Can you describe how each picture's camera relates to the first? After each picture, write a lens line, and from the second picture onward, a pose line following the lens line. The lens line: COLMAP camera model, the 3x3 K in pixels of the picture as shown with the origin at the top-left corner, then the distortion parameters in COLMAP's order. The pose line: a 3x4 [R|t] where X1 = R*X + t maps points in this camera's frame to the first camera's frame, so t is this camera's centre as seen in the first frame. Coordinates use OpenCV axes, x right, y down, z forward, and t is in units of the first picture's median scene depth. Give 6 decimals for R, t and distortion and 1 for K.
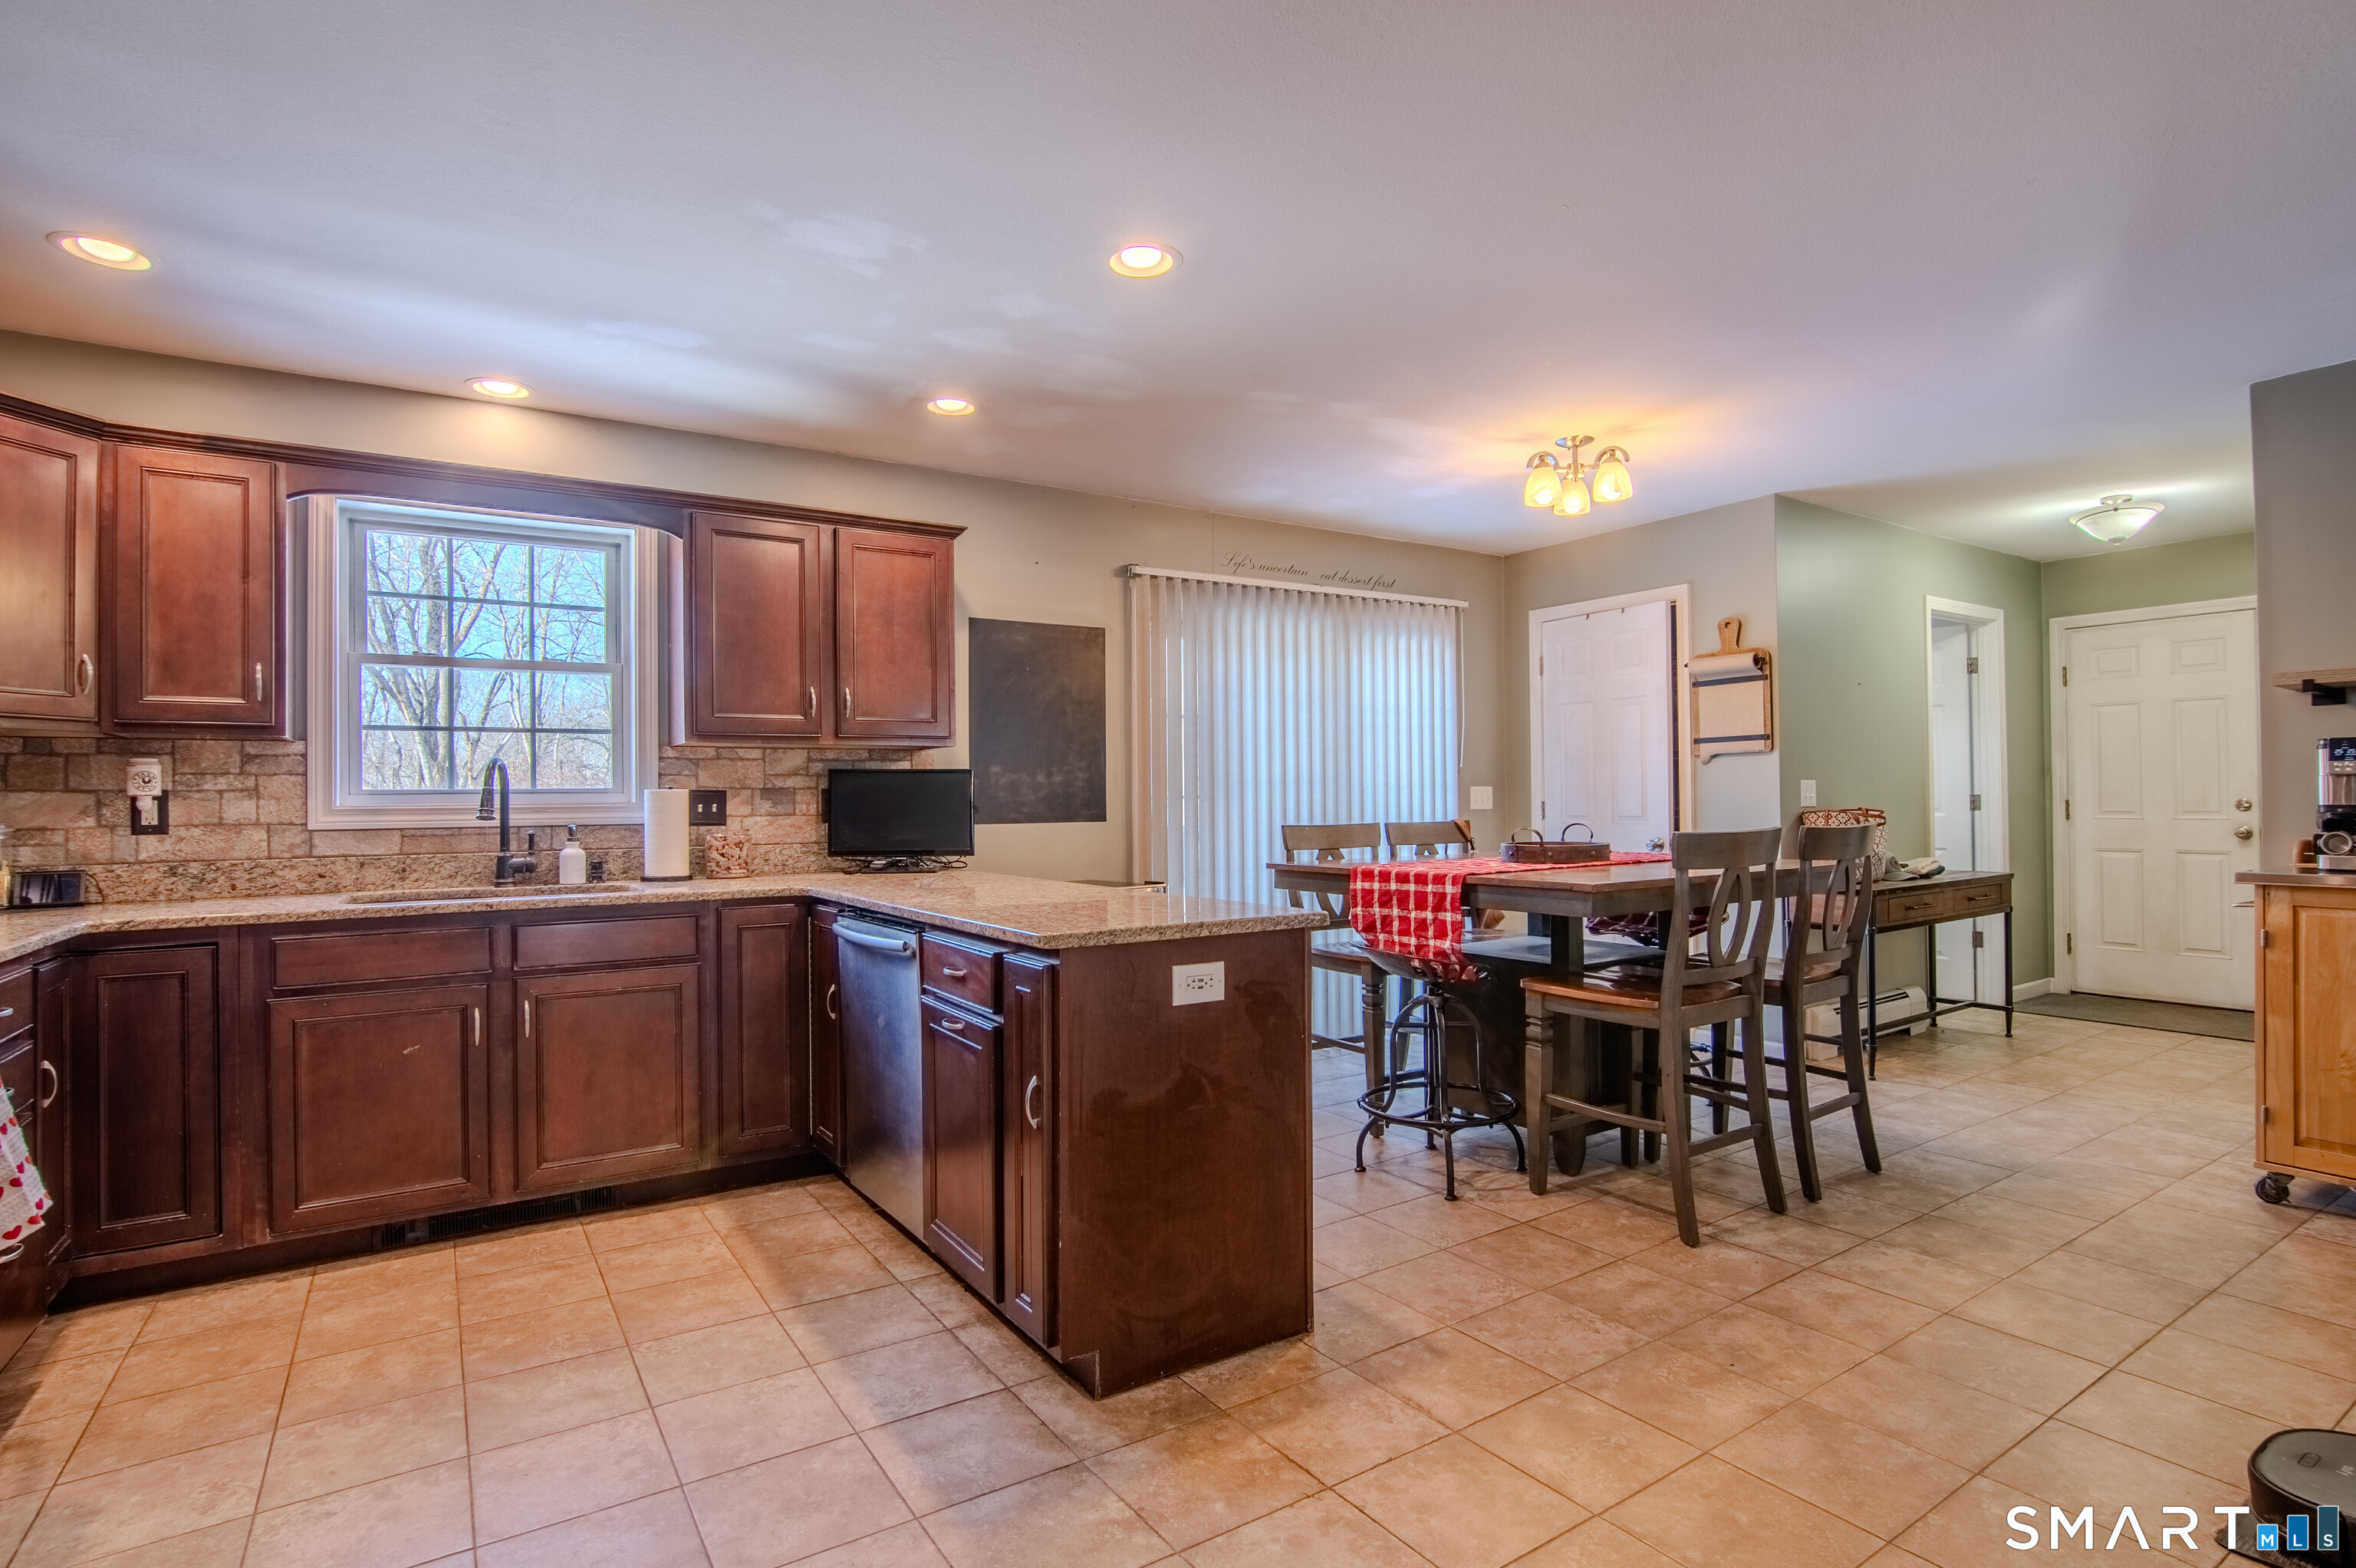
lens RADIAL K [[1152.0, 0, 1175.8], [0, 1152.0, 786.3], [0, 0, 1]] dist [-0.027870, 0.005896]
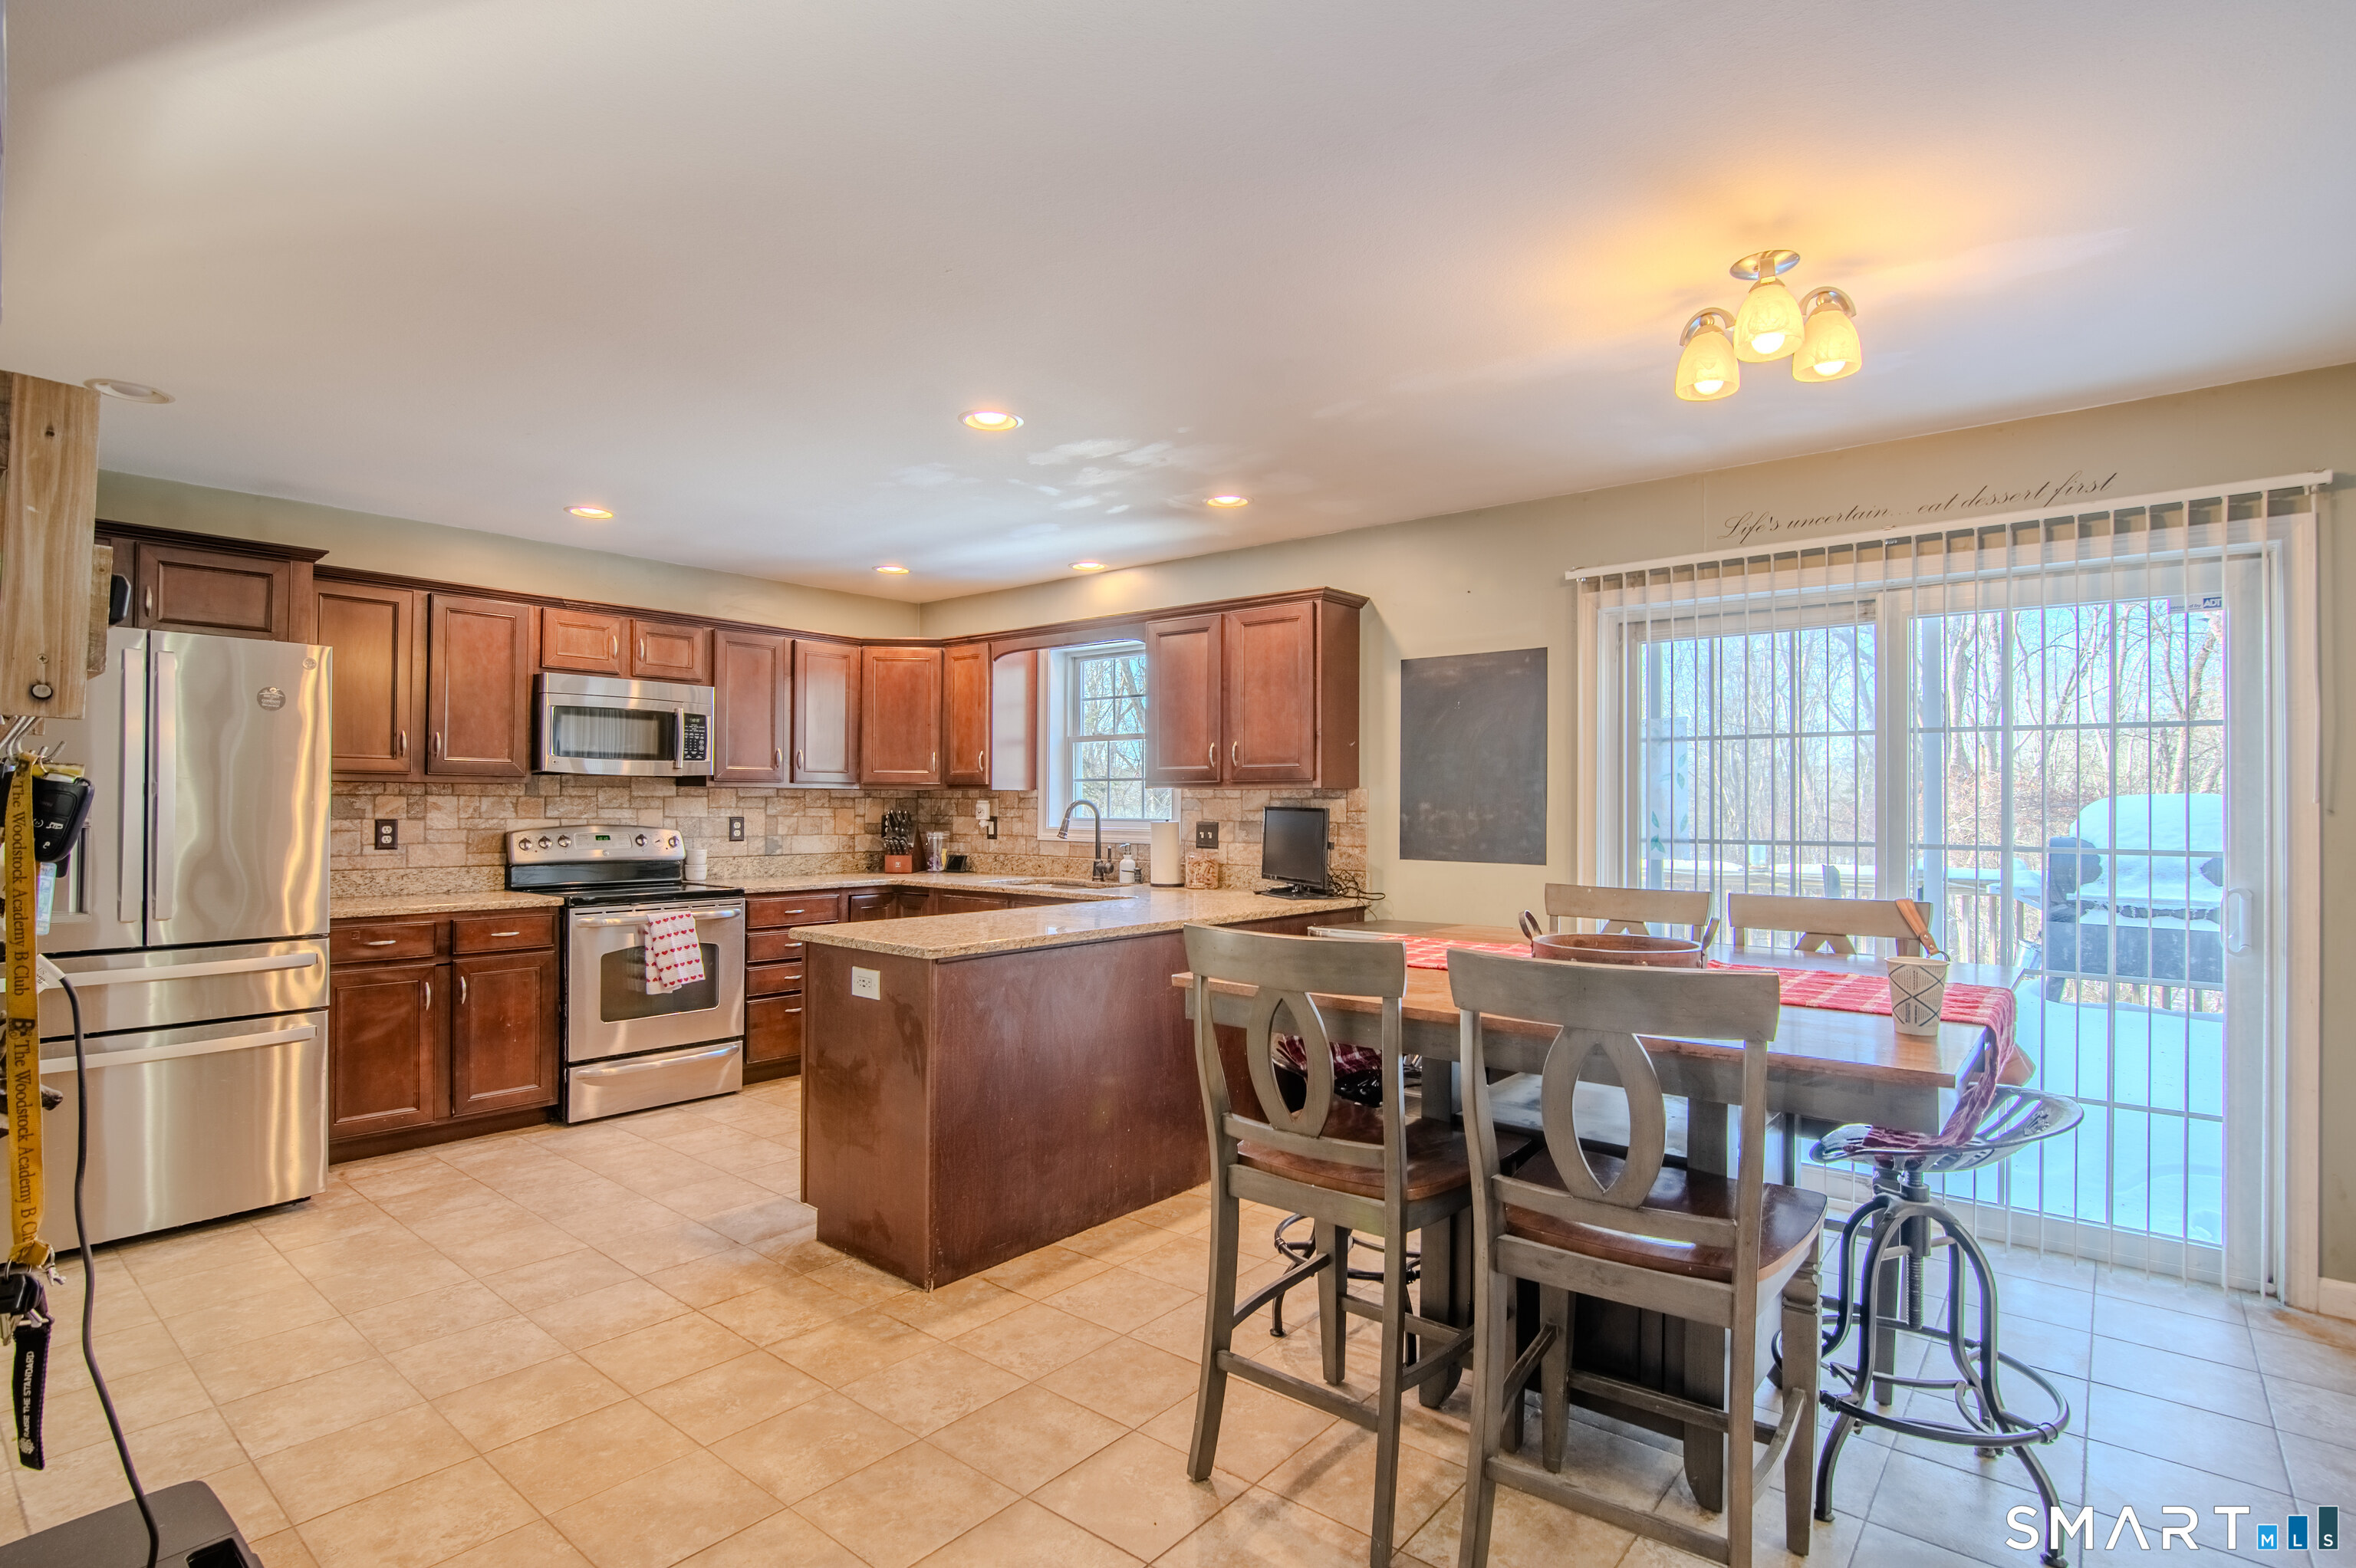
lens RADIAL K [[1152.0, 0, 1172.3], [0, 1152.0, 792.8], [0, 0, 1]] dist [-0.027870, 0.005896]
pose [[0.290594, 0.004616, -0.956835, 1.019274], [0.002196, 0.999983, 0.005491, -0.044720], [0.956844, -0.003697, 0.290579, 0.675701]]
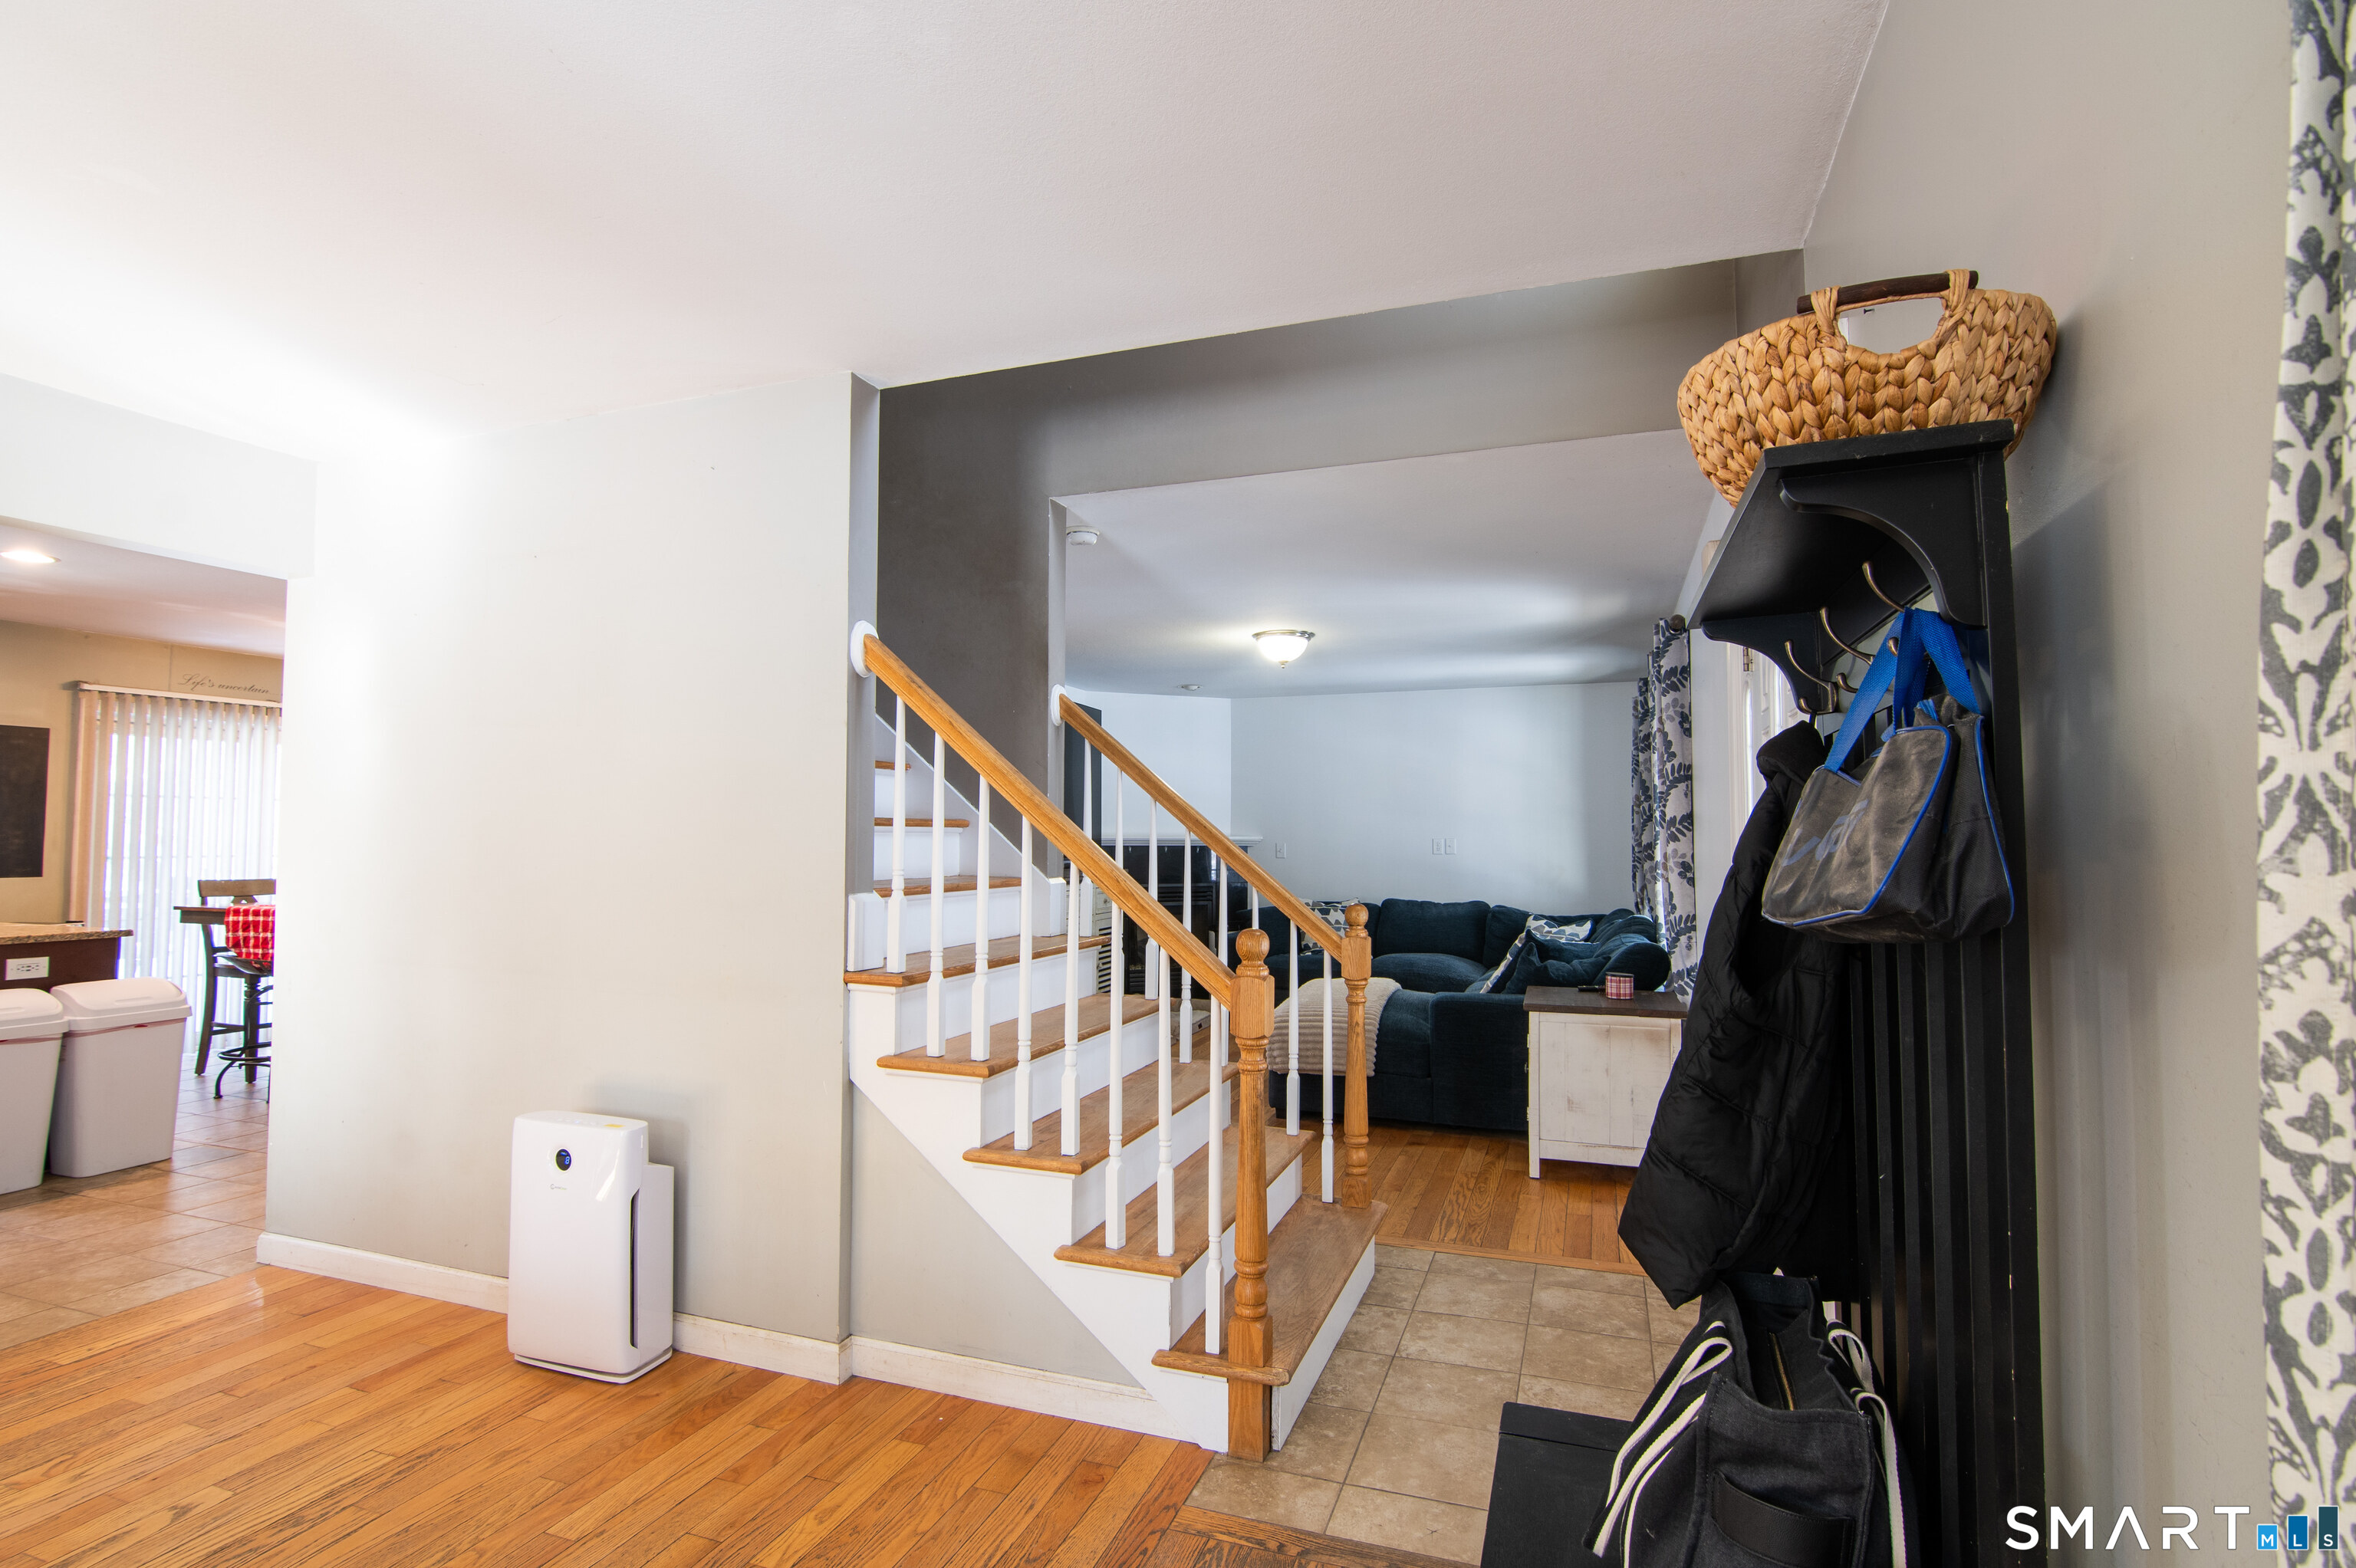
lens RADIAL K [[1152.0, 0, 1191.9], [0, 1152.0, 782.2], [0, 0, 1]] dist [-0.027870, 0.005896]
pose [[0.789614, 0.044617, 0.611979, 0.264430], [-0.020041, 0.998696, -0.046952, -0.061588], [-0.613276, 0.024809, 0.789479, -1.163932]]
